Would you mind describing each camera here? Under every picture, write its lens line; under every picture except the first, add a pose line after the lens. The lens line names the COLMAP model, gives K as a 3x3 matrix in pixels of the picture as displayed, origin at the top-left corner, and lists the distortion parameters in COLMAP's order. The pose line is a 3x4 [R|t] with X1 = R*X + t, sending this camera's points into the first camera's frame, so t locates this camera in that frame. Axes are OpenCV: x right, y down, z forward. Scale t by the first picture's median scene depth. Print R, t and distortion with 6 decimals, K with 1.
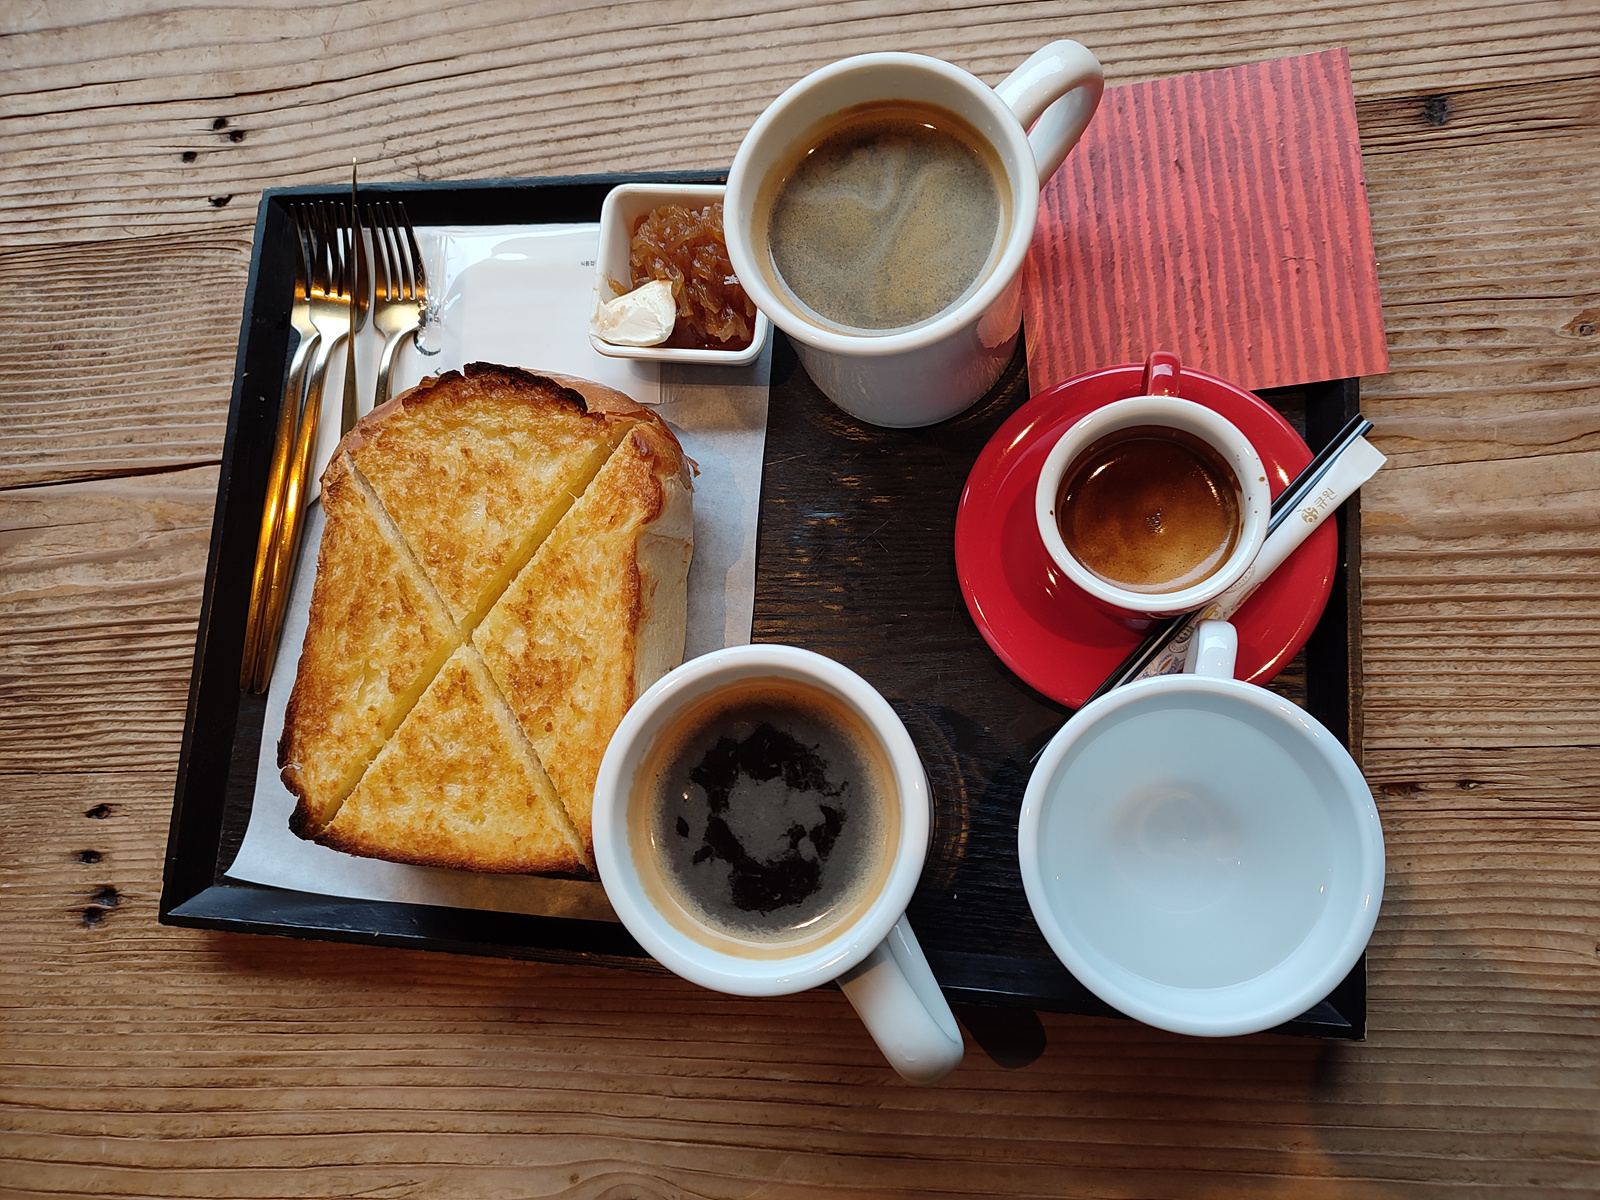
lens RADIAL K [[1118.6, 0, 804.1], [0, 1118.6, 602.6], [0, 0, 1]] dist [0.022182, -0.021883]
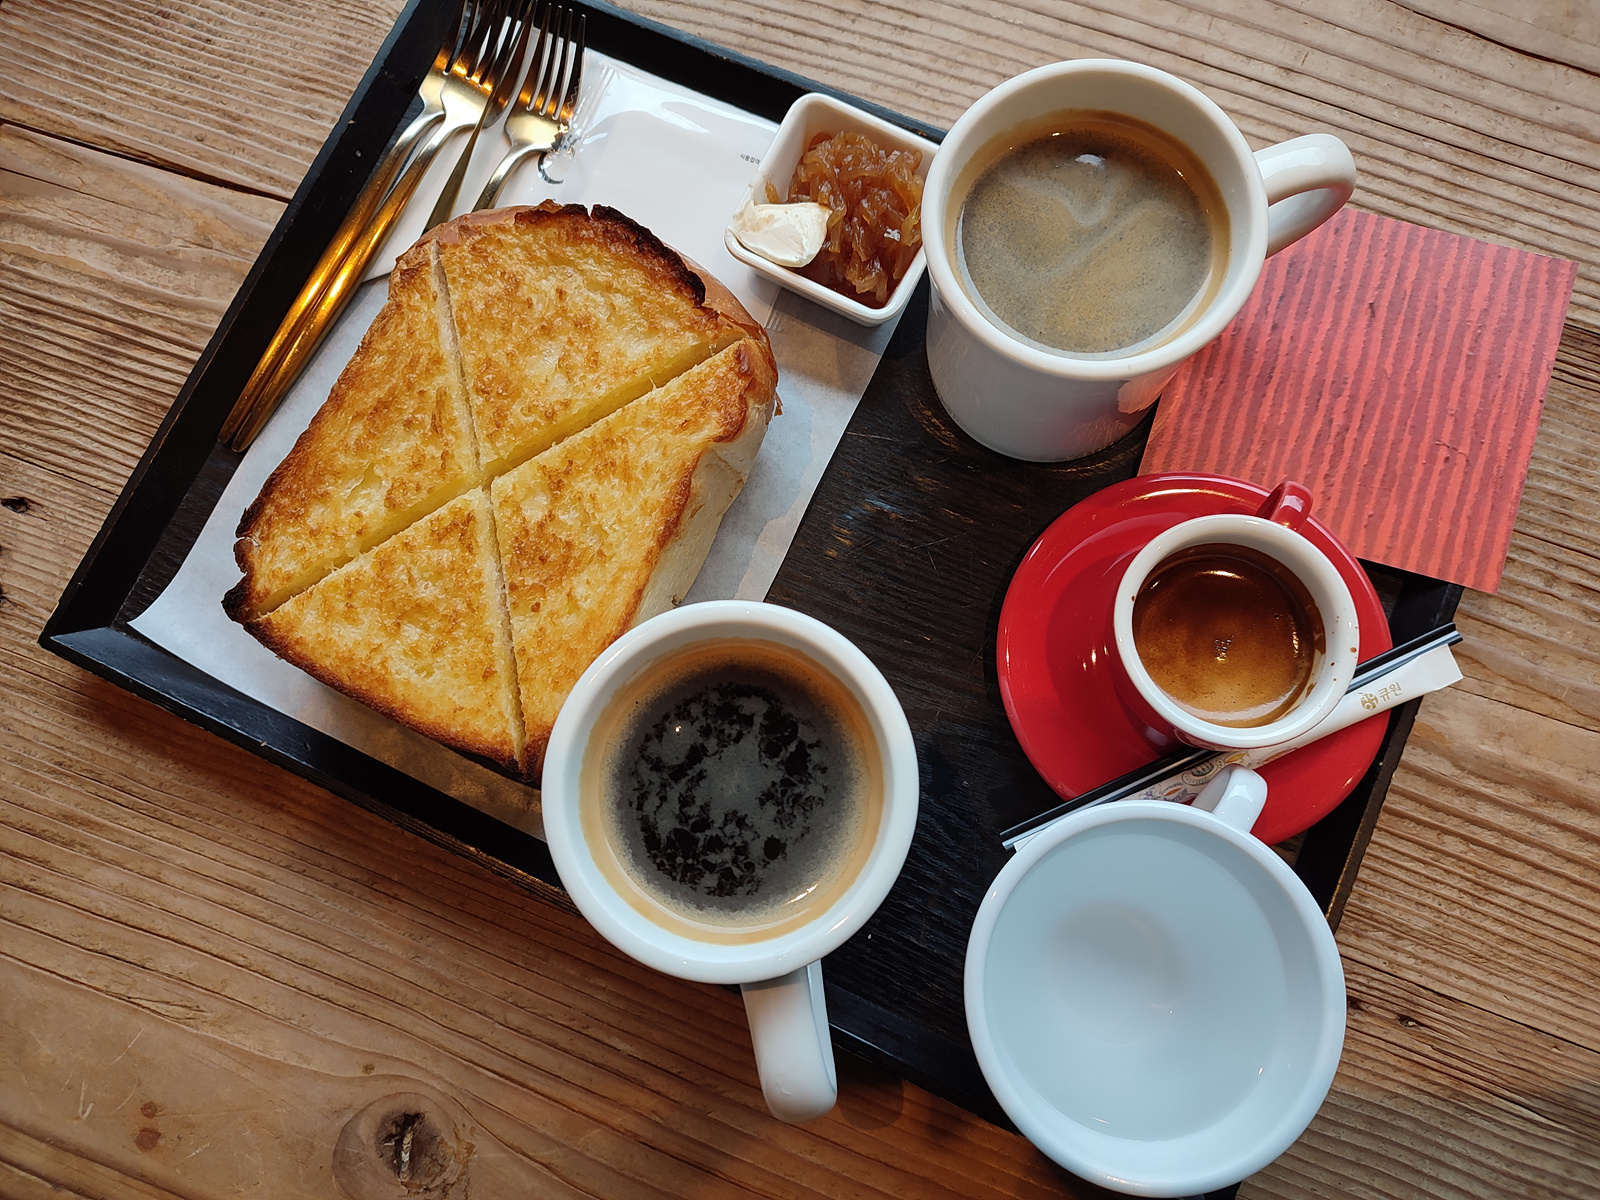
lens RADIAL K [[1118.6, 0, 803.6], [0, 1118.6, 601.8], [0, 0, 1]] dist [0.022182, -0.021883]
pose [[0.924563, 0.376720, 0.057138, -0.073574], [-0.377411, 0.926045, 0.001411, 0.021471], [-0.052381, -0.022870, 0.998365, 0.069548]]
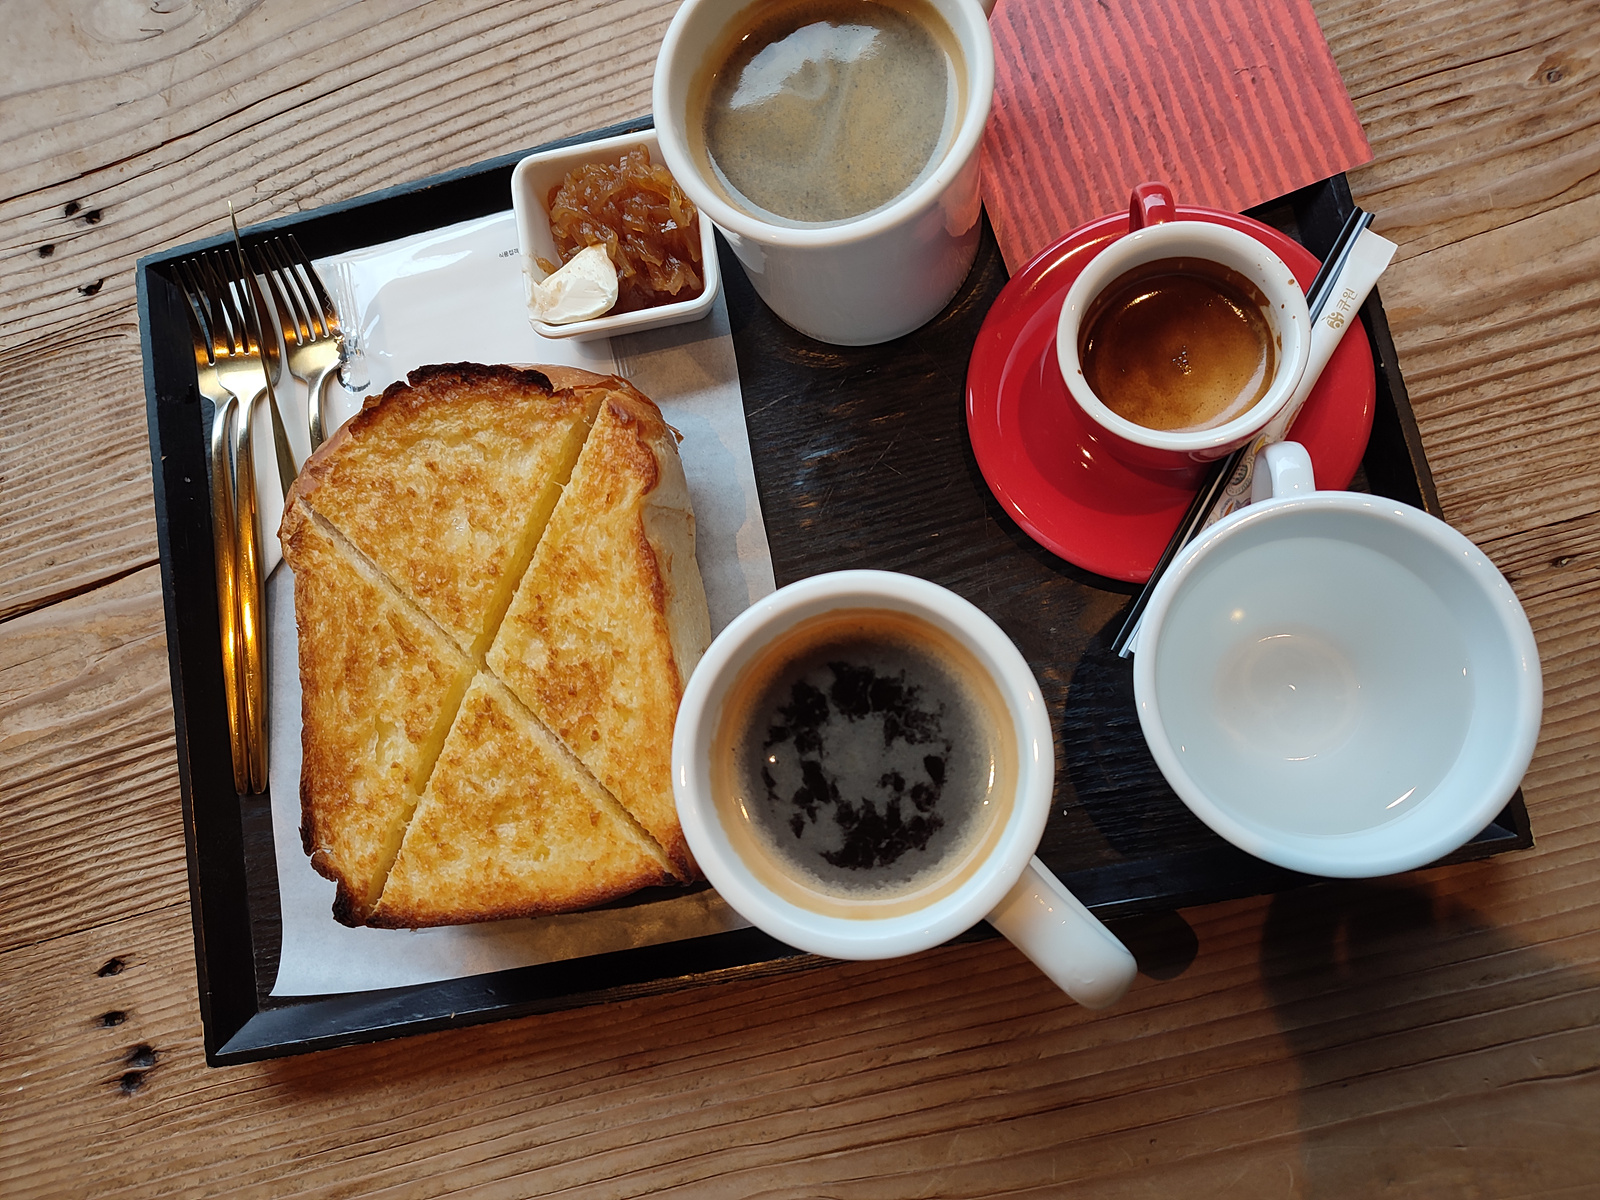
lens RADIAL K [[1118.6, 0, 805.6], [0, 1118.6, 600.4], [0, 0, 1]] dist [0.022182, -0.021883]
pose [[0.970547, -0.235499, 0.050789, -0.076626], [0.236534, 0.971502, -0.015347, 0.054490], [-0.045728, 0.026908, 0.998591, 0.080545]]
